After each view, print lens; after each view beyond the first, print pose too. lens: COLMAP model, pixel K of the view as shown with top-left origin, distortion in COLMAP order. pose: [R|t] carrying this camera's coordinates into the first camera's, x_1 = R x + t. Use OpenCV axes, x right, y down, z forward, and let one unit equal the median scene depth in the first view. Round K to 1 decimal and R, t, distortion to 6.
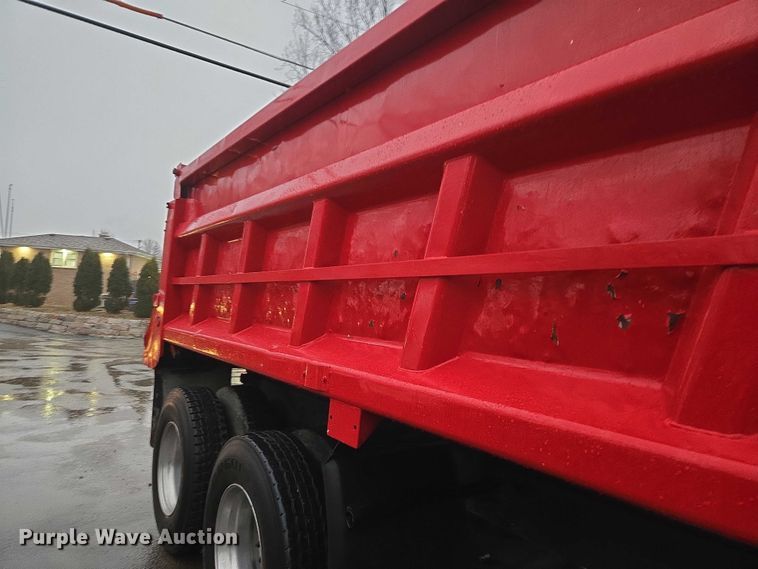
lens RADIAL K [[492.2, 0, 379.0], [0, 492.2, 286.7], [0, 0, 1]] dist [0.057535, -0.044444]
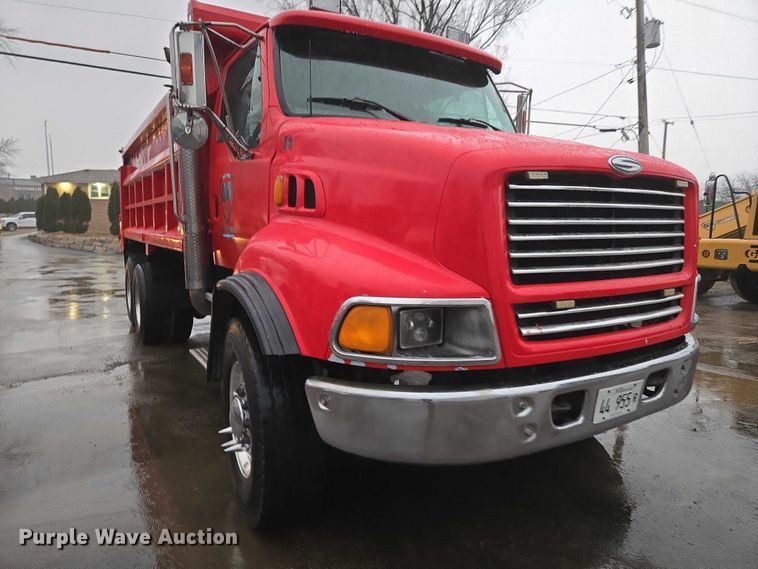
lens RADIAL K [[518.0, 0, 384.1], [0, 518.0, 290.0], [0, 0, 1]] dist [0.072208, -0.012086]
pose [[0.994166, -0.036855, -0.101370, 0.159664], [0.053234, 0.985031, 0.163950, 0.004324], [0.093810, -0.168390, 0.981246, -0.203156]]
